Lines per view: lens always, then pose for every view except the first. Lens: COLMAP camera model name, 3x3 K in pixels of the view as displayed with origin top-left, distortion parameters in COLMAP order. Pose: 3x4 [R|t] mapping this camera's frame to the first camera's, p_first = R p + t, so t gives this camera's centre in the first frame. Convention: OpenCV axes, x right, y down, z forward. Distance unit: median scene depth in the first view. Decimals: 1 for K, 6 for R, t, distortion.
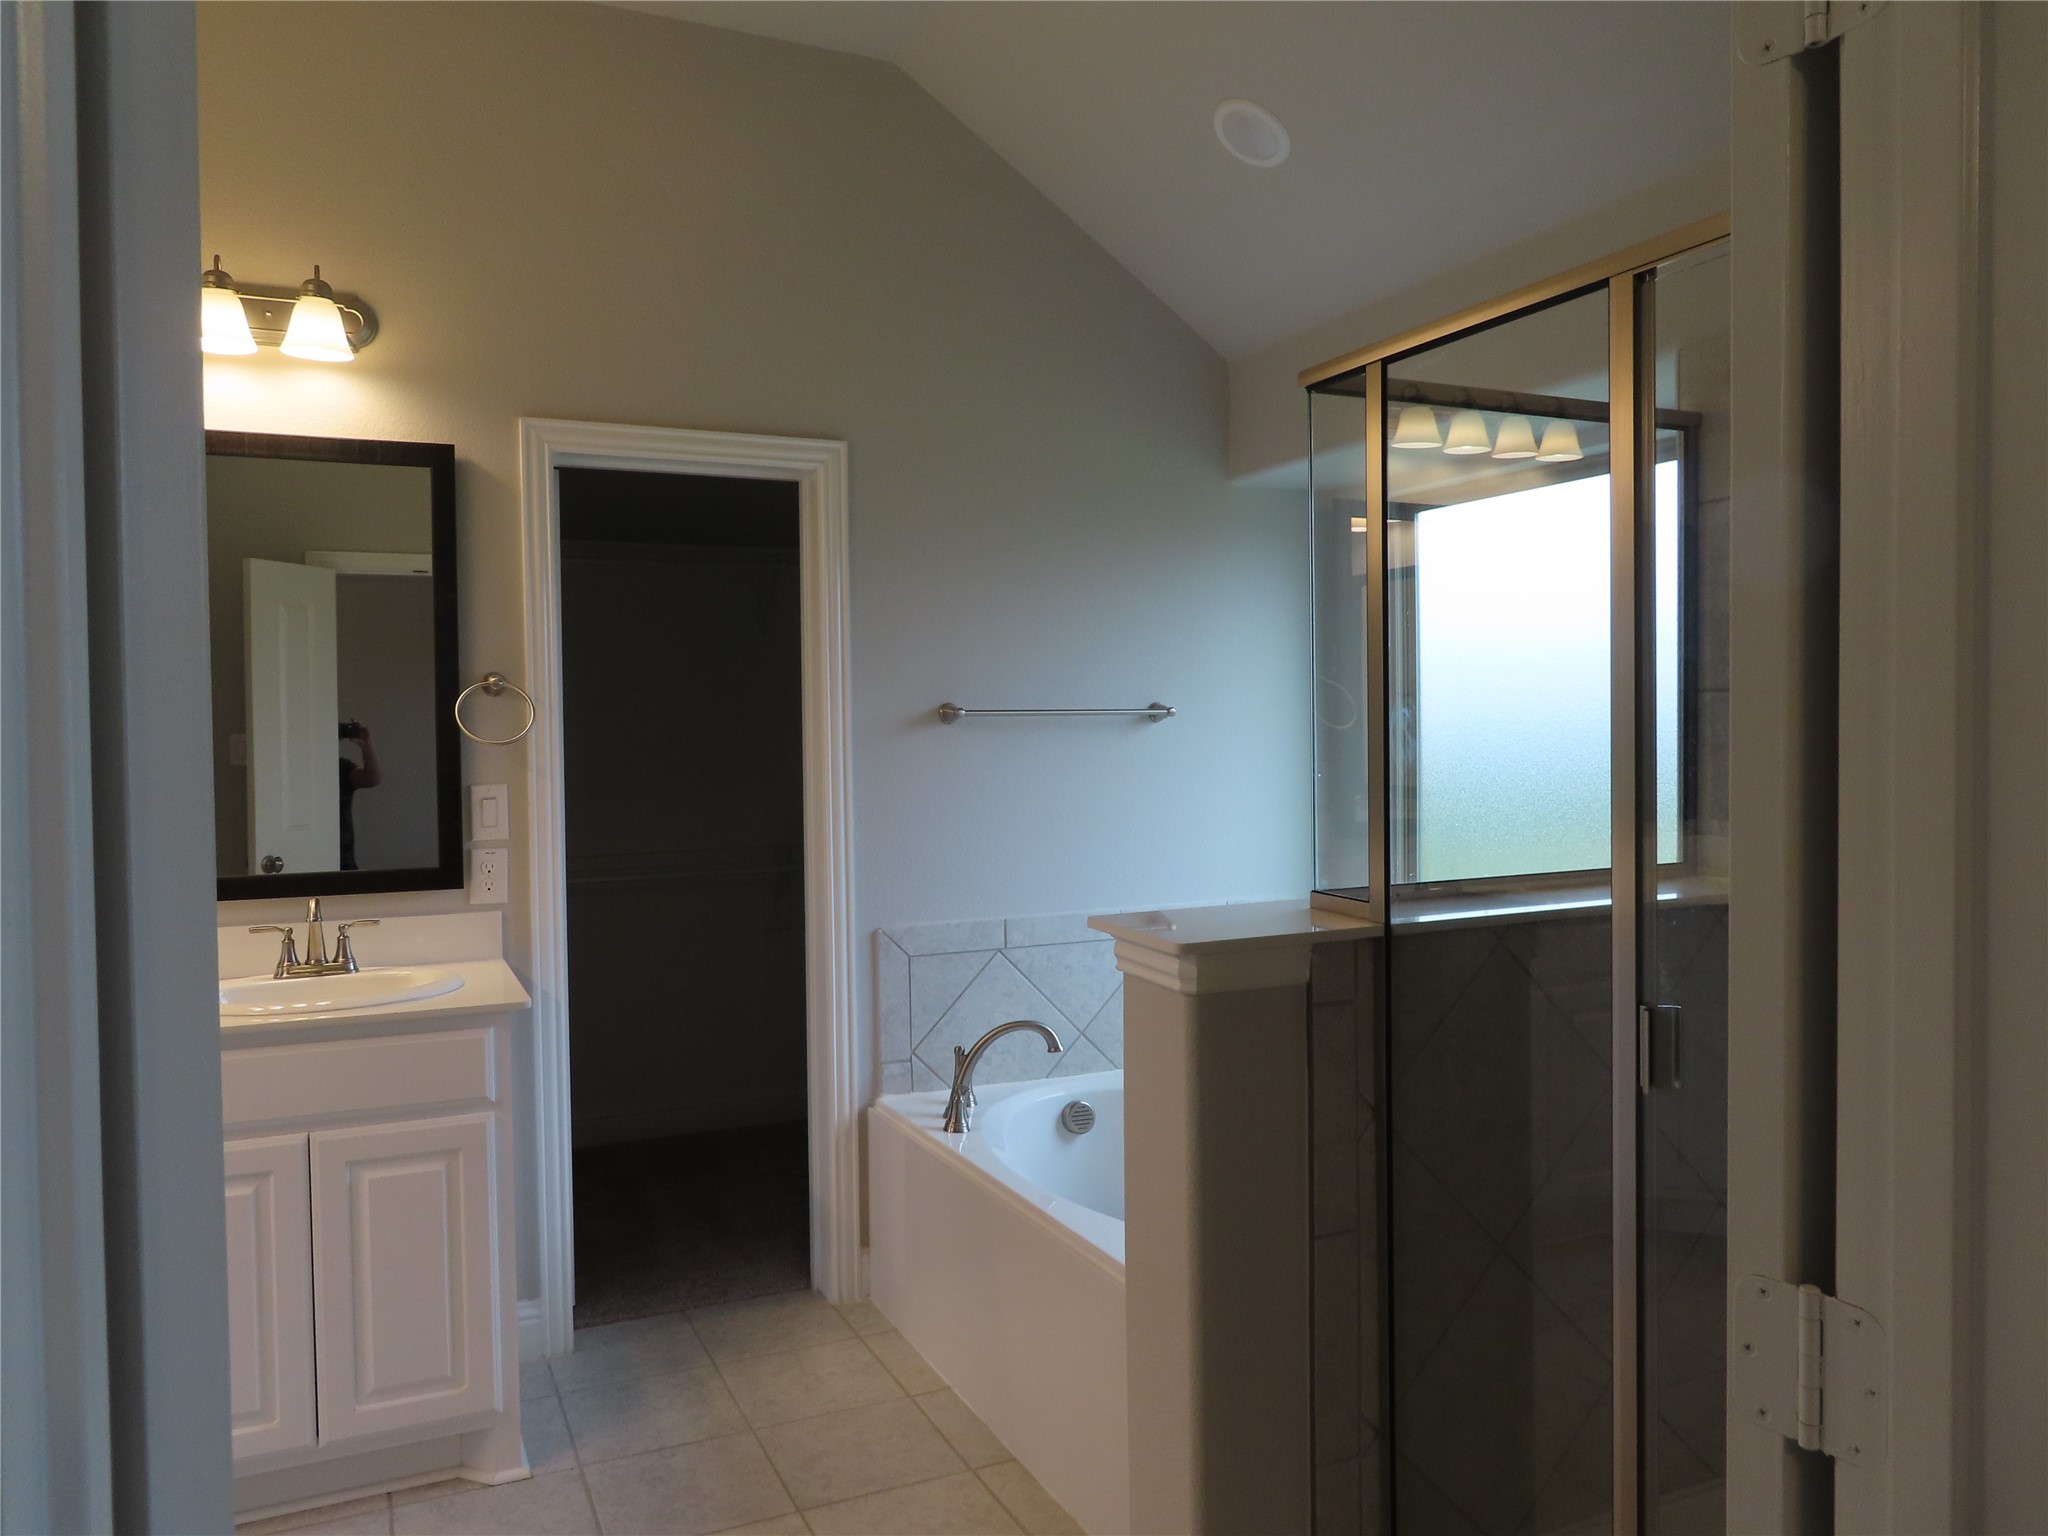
lens RADIAL K [[1462.1, 0, 1029.4], [0, 1462.1, 764.1], [0, 0, 1]] dist [-0.022278, 0.009112]
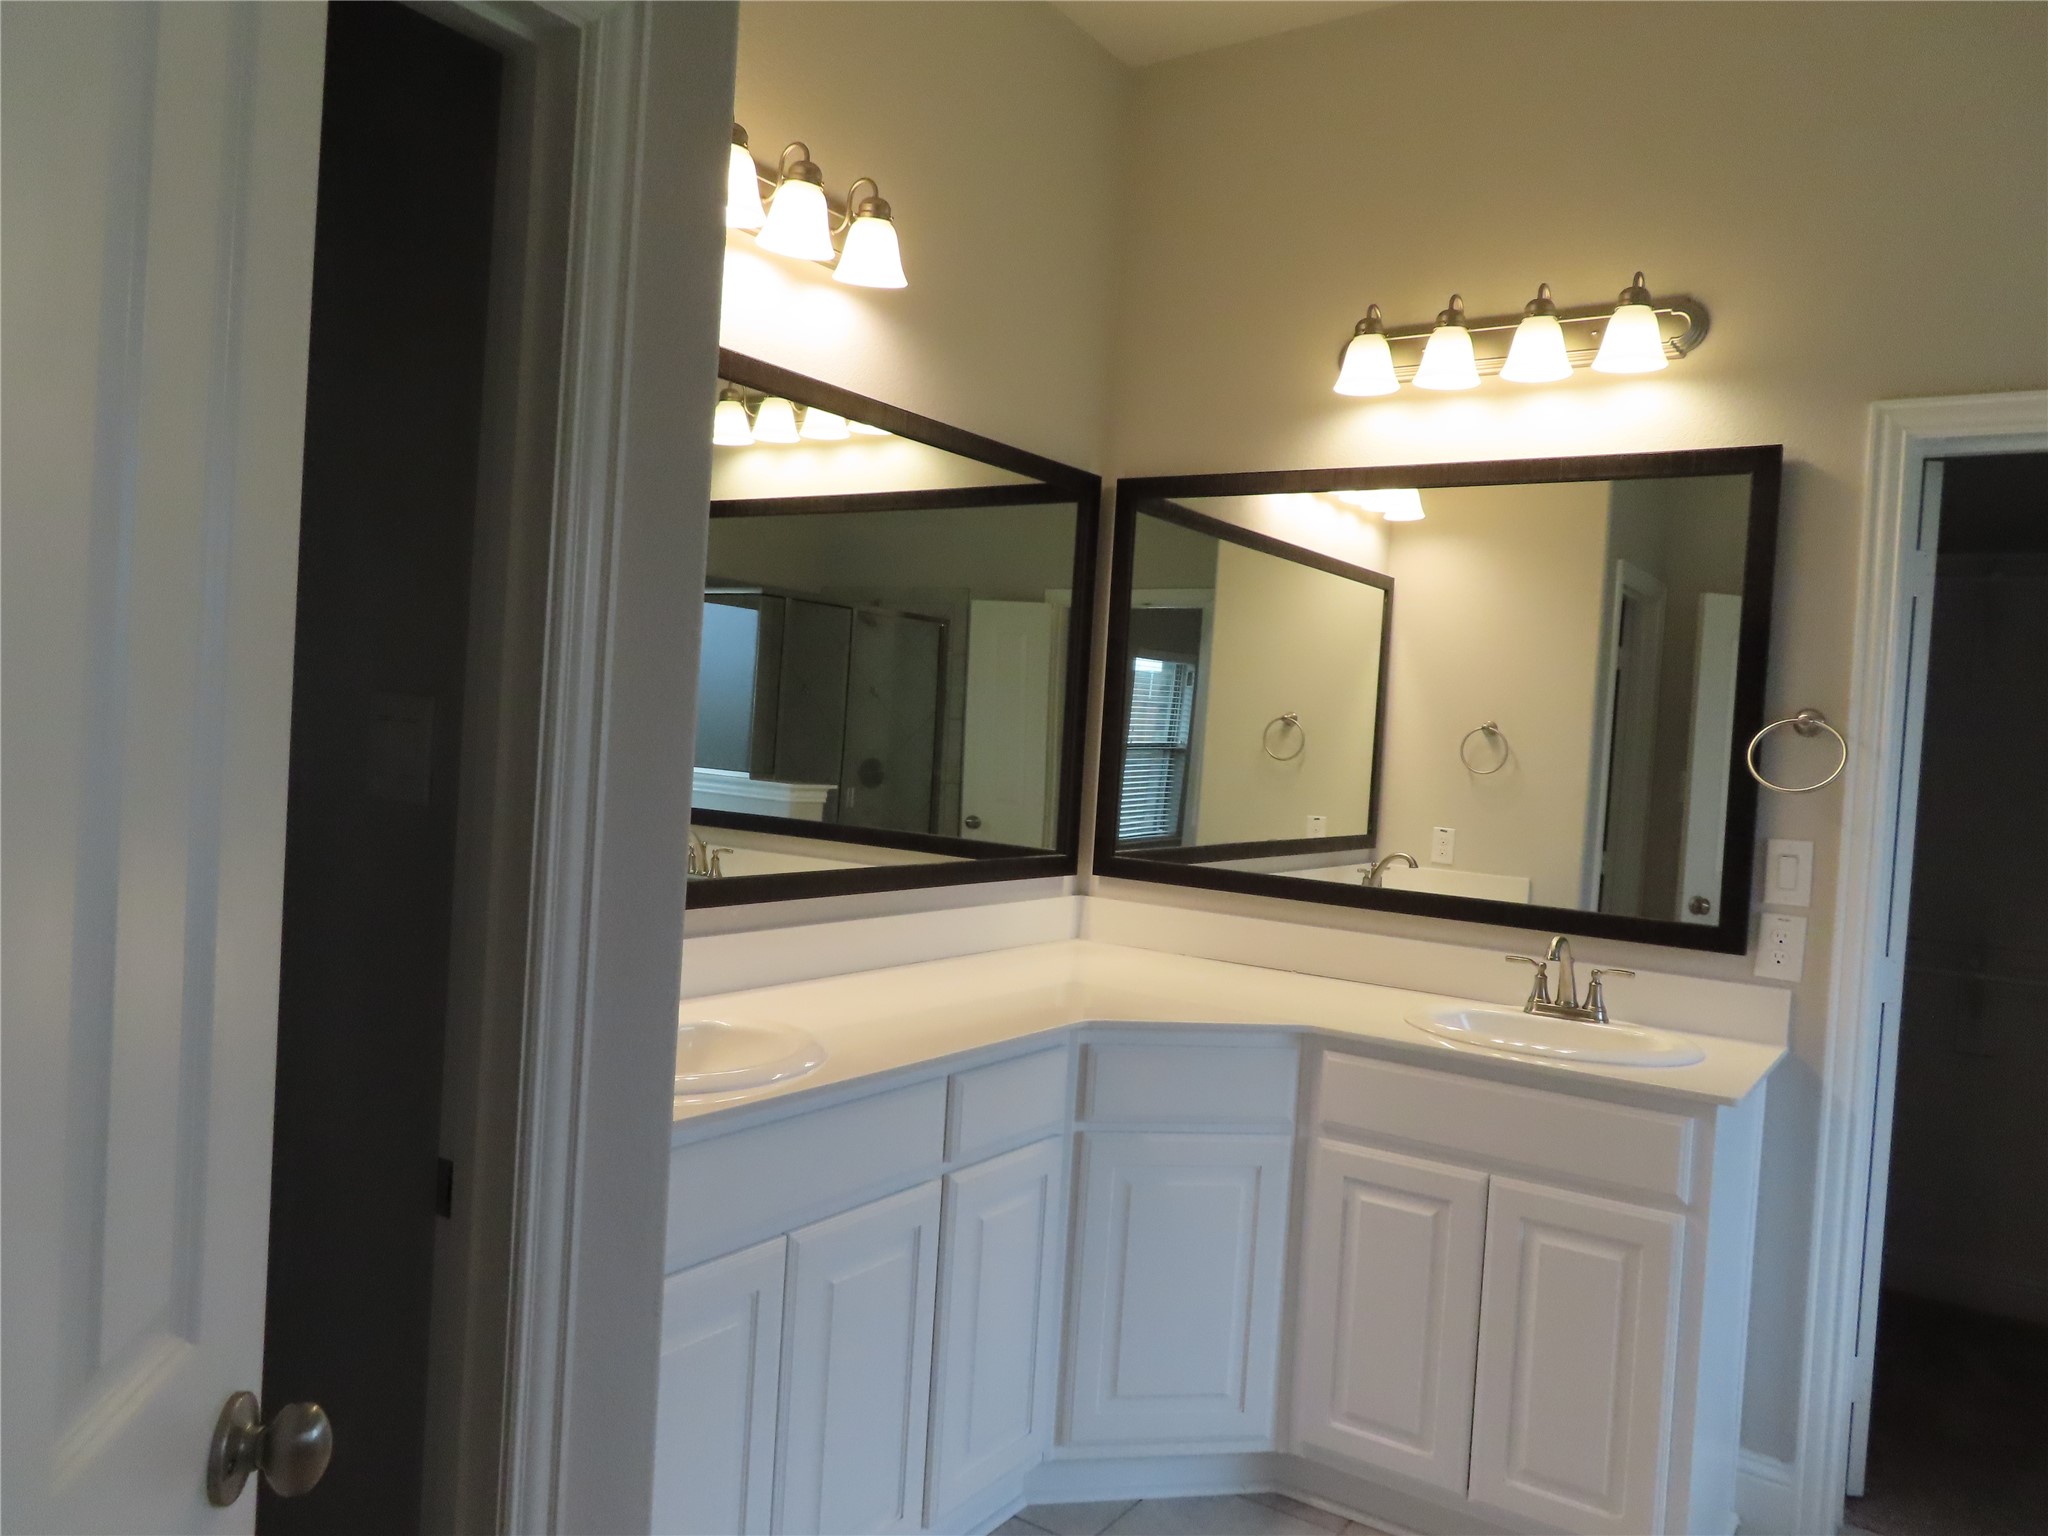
lens RADIAL K [[1462.1, 0, 1029.4], [0, 1462.1, 764.1], [0, 0, 1]] dist [-0.022278, 0.009112]
pose [[0.498549, 0.058683, -0.864873, 0.146354], [-0.086720, 0.996077, 0.017596, -0.006605], [0.862513, 0.066229, 0.501683, 0.199715]]
